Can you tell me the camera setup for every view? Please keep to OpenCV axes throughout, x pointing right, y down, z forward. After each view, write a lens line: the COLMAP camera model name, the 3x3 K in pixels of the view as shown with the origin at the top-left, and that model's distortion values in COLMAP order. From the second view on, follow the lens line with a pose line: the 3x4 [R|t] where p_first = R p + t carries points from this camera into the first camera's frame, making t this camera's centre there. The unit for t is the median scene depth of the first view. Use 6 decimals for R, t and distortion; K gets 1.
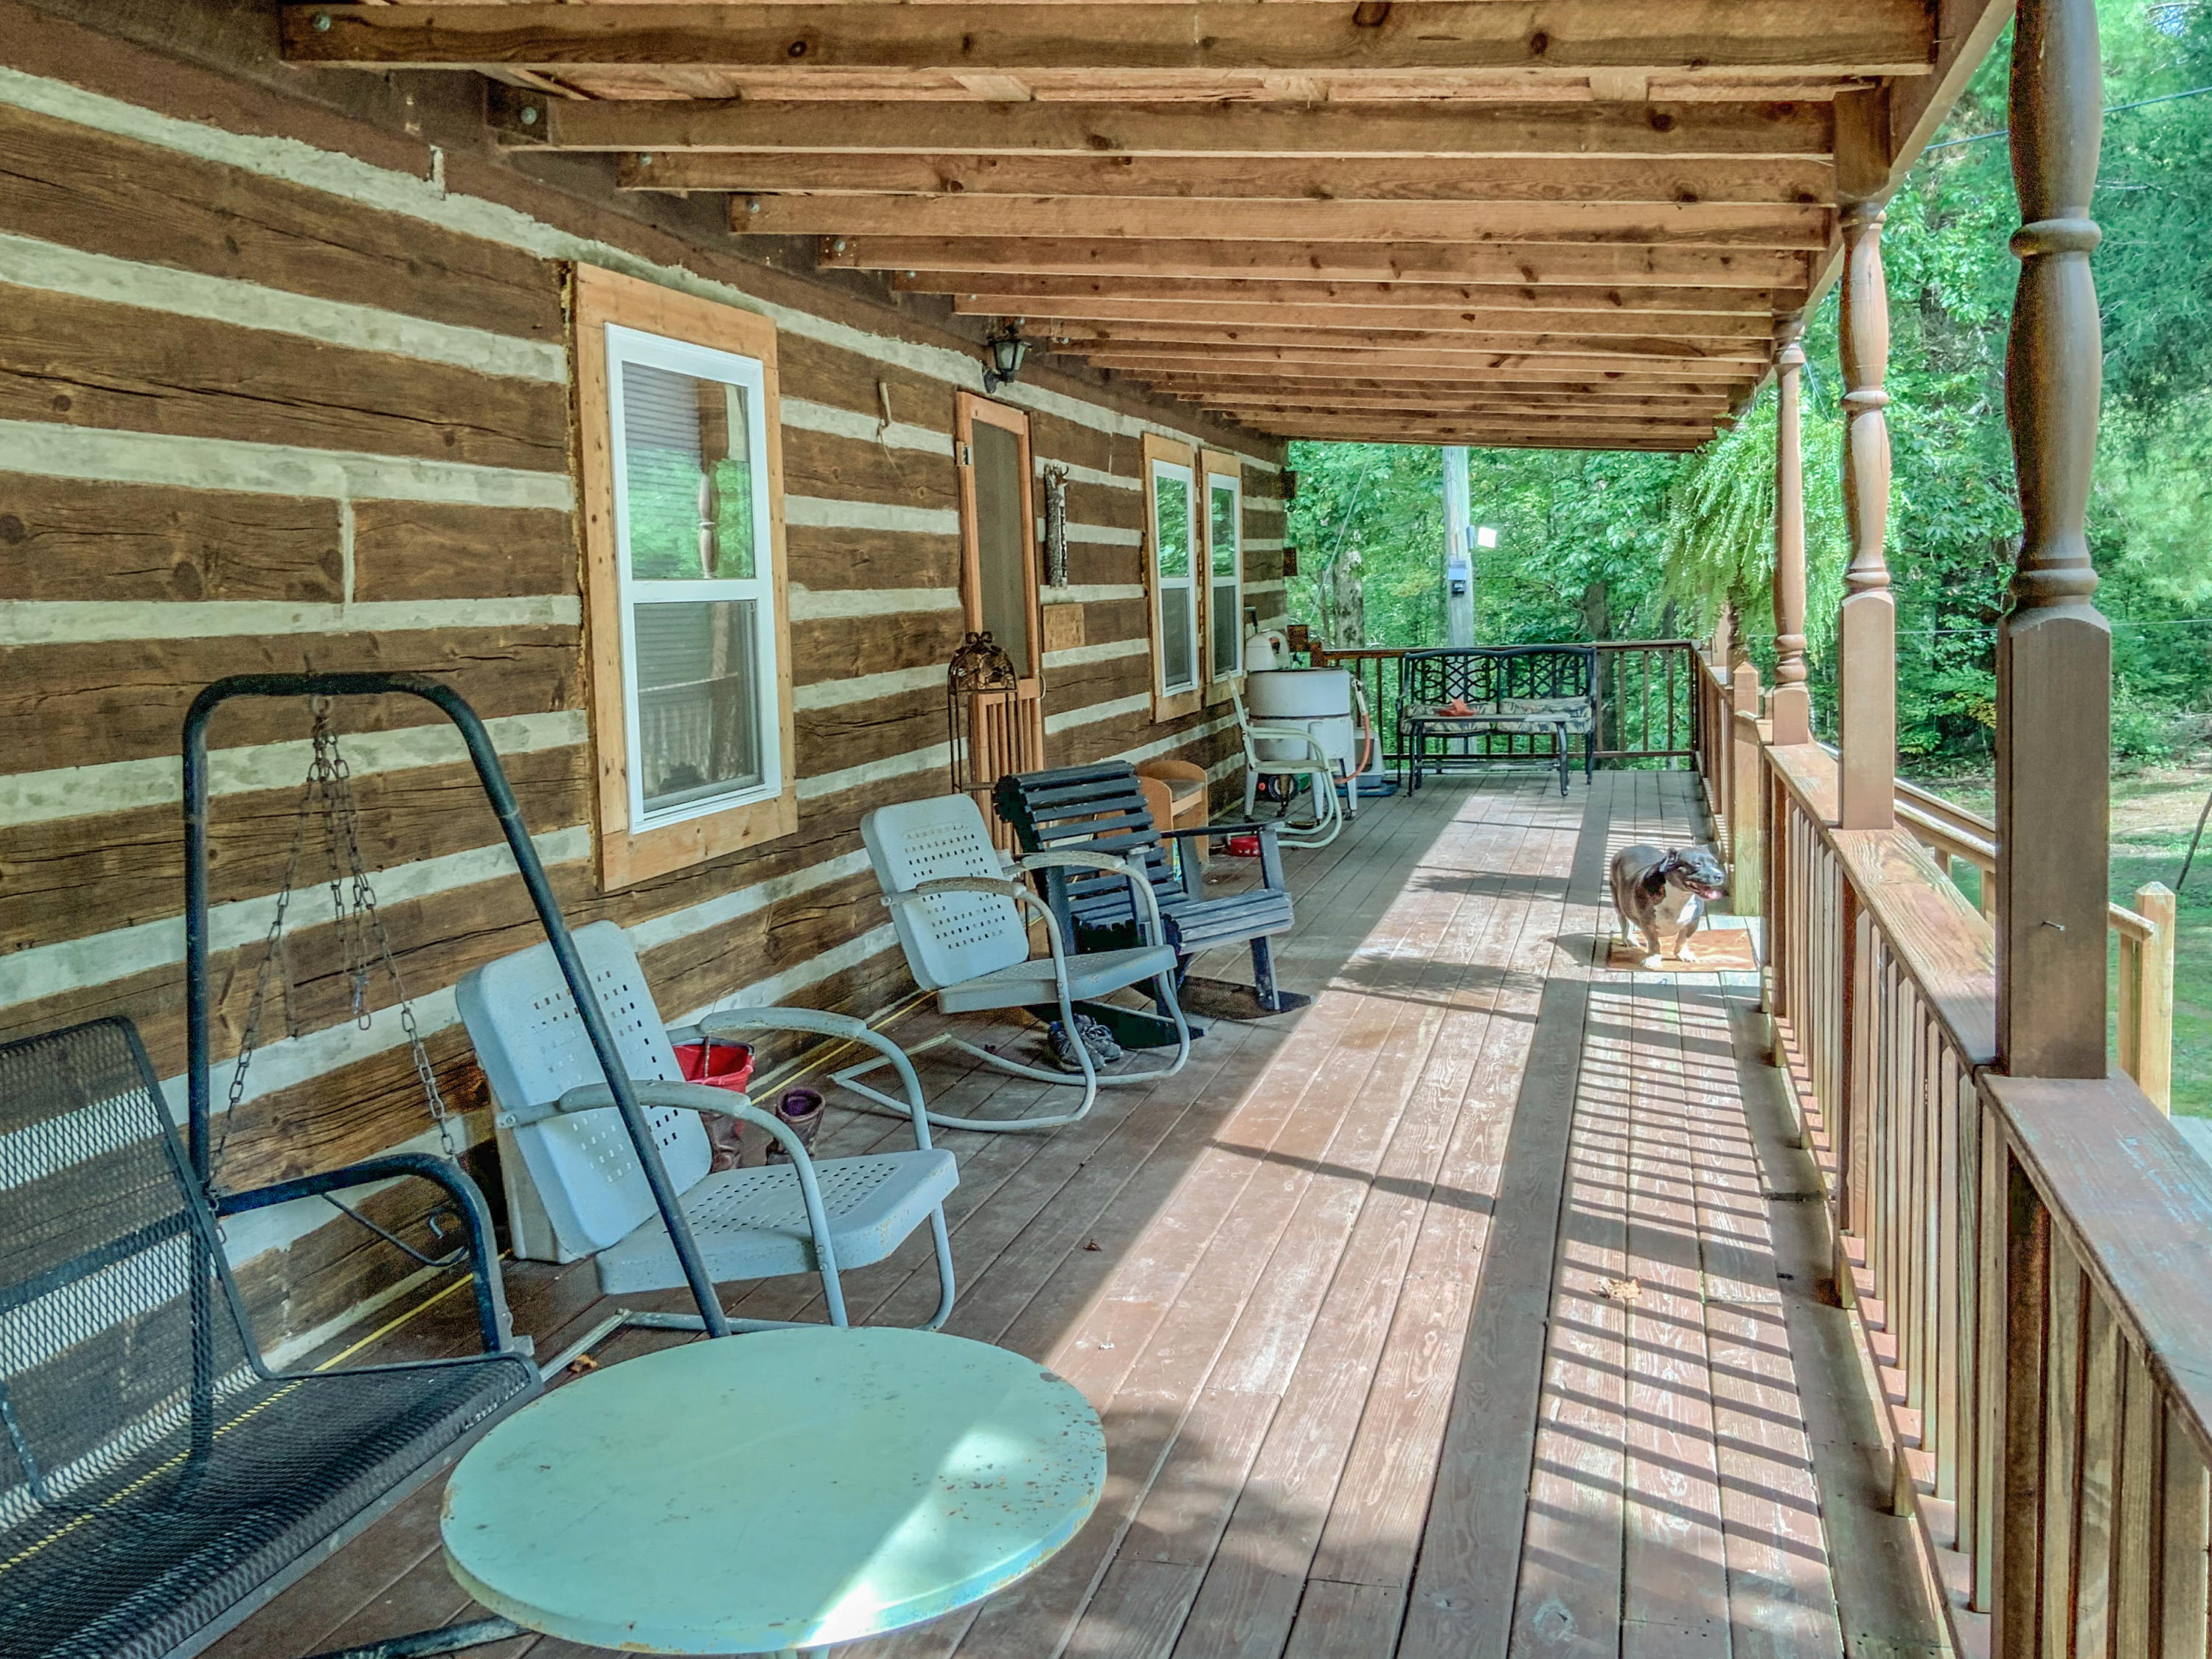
lens RADIAL K [[1975.4, 0, 1104.5], [0, 1975.4, 832.9], [0, 0, 1]] dist [0.116966, -0.277266]
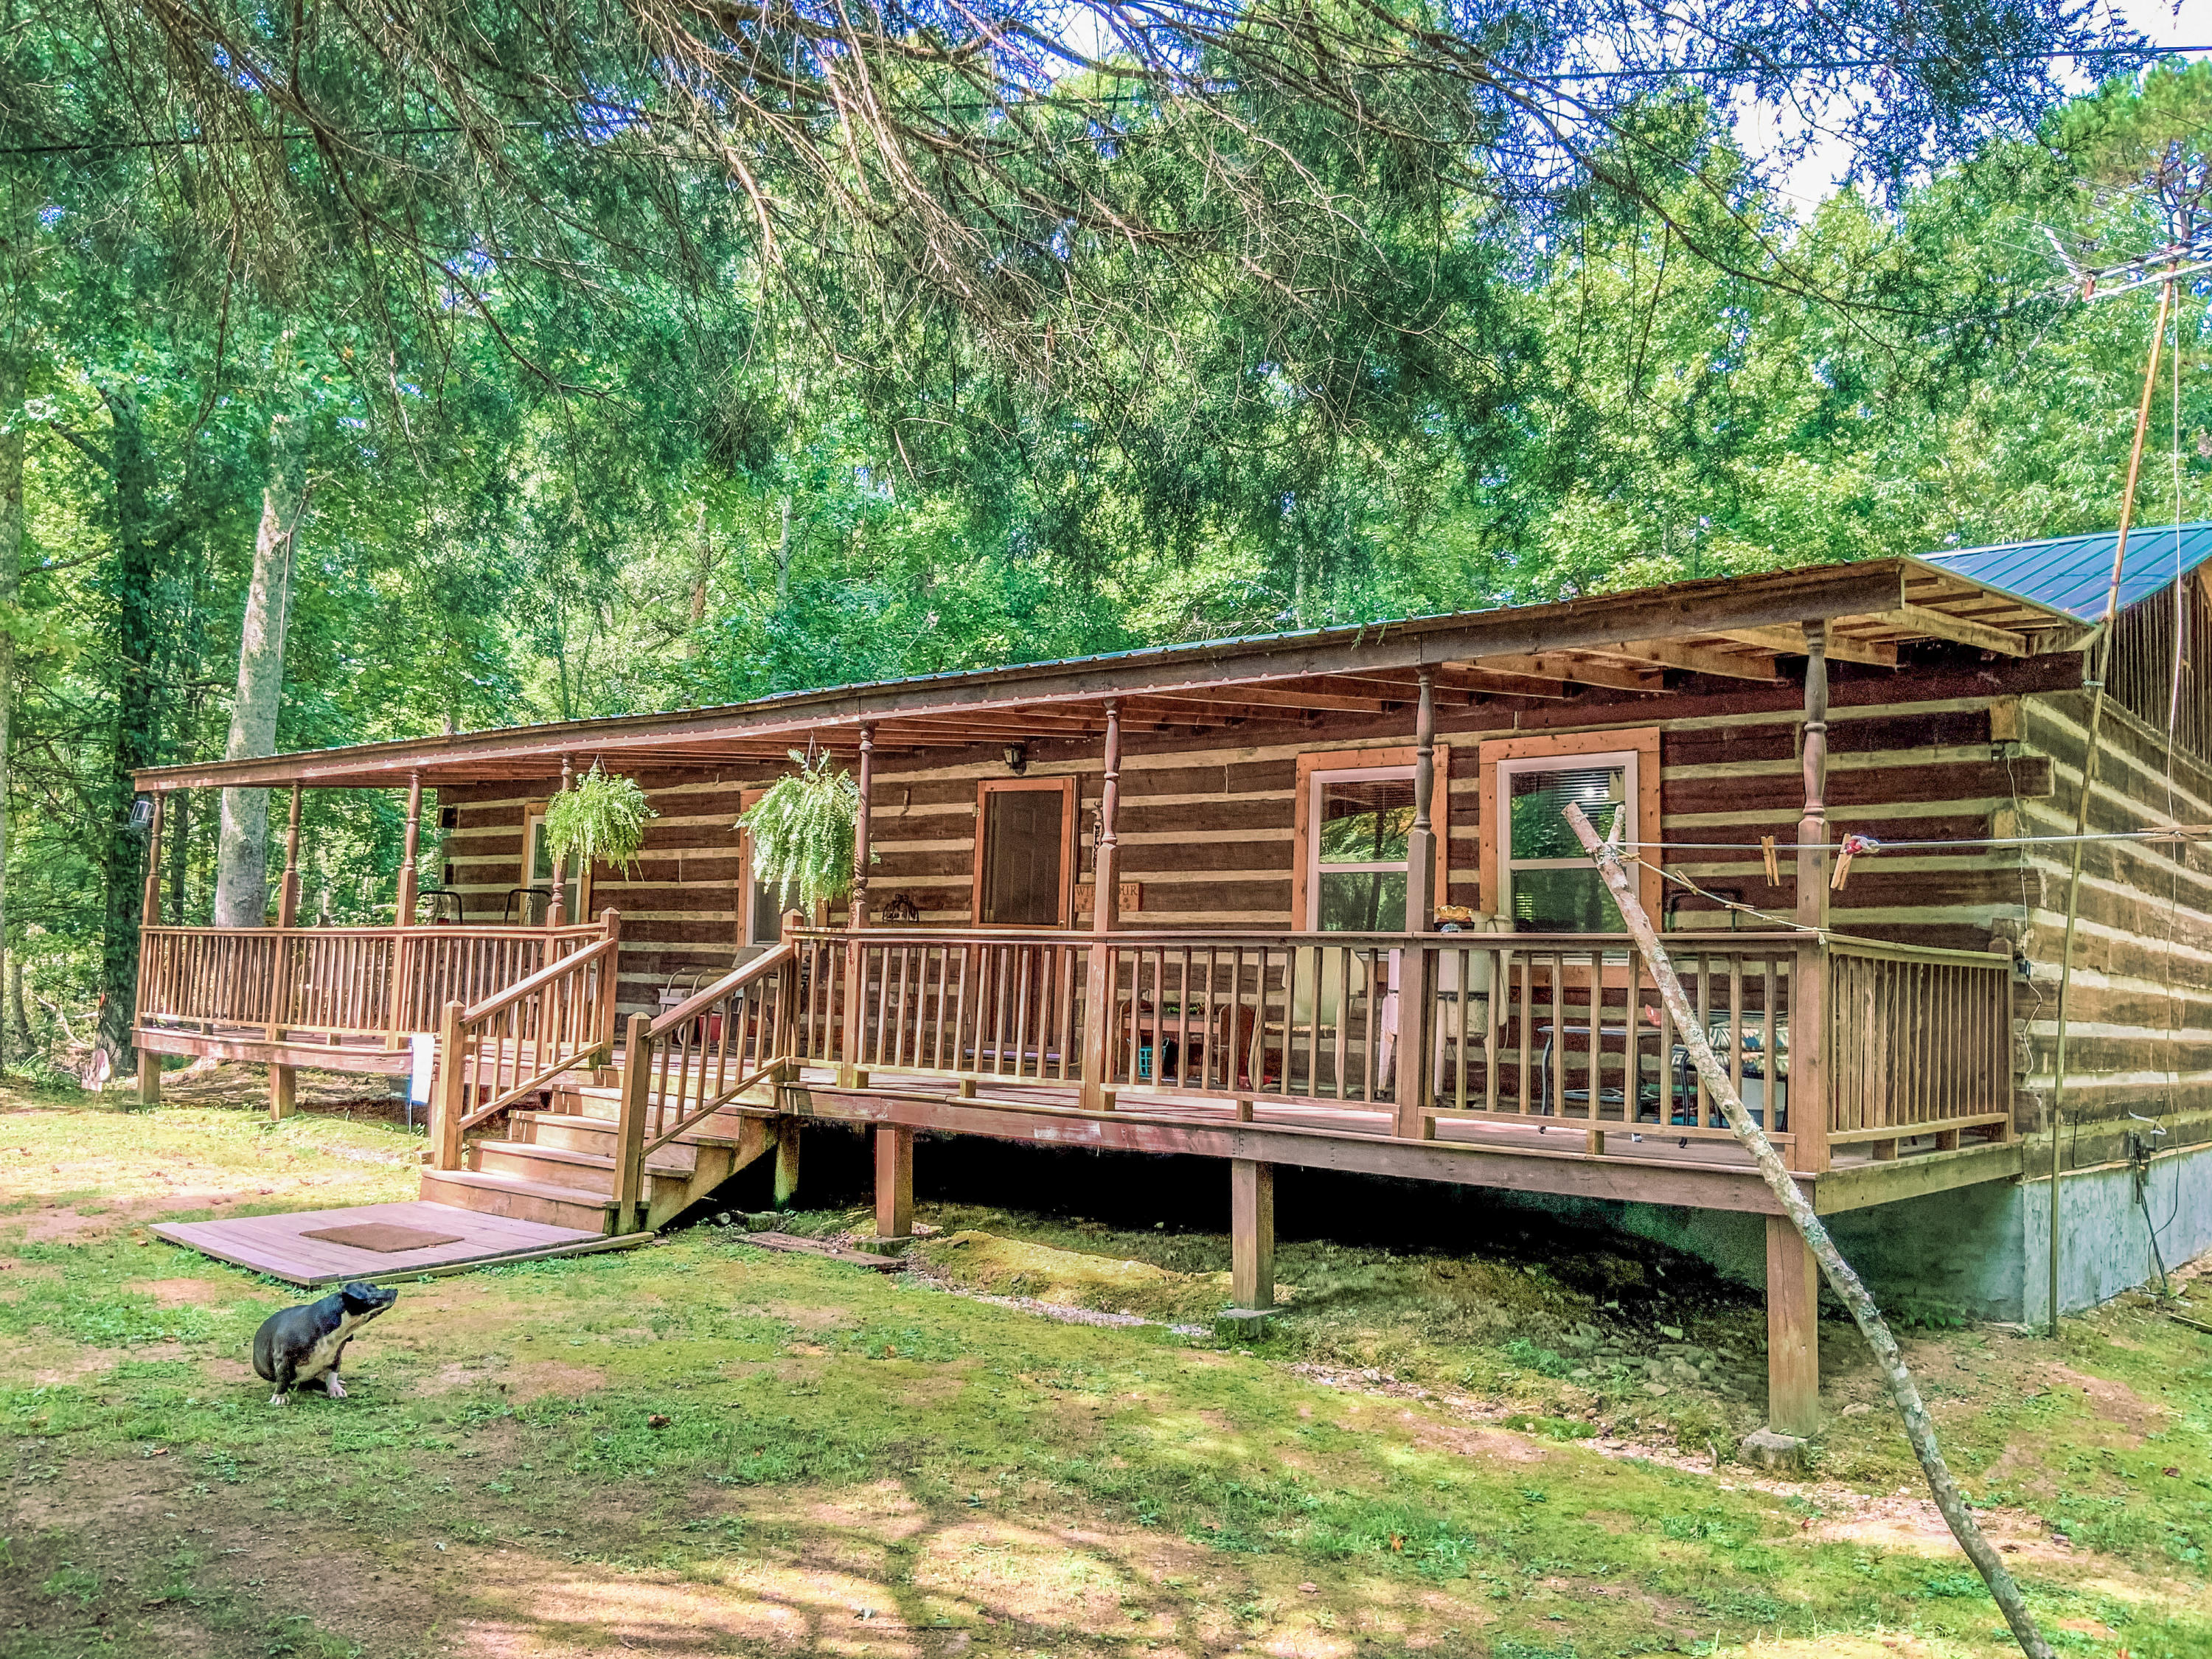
lens RADIAL K [[1835.3, 0, 1106.0], [0, 1835.3, 829.5], [0, 0, 1]] dist [0.099566, -0.228480]
pose [[-0.418519, -0.064987, -0.905880, 2.528359], [-0.132464, 0.991138, -0.009905, -0.269531], [0.898496, 0.115851, -0.423418, 3.051349]]
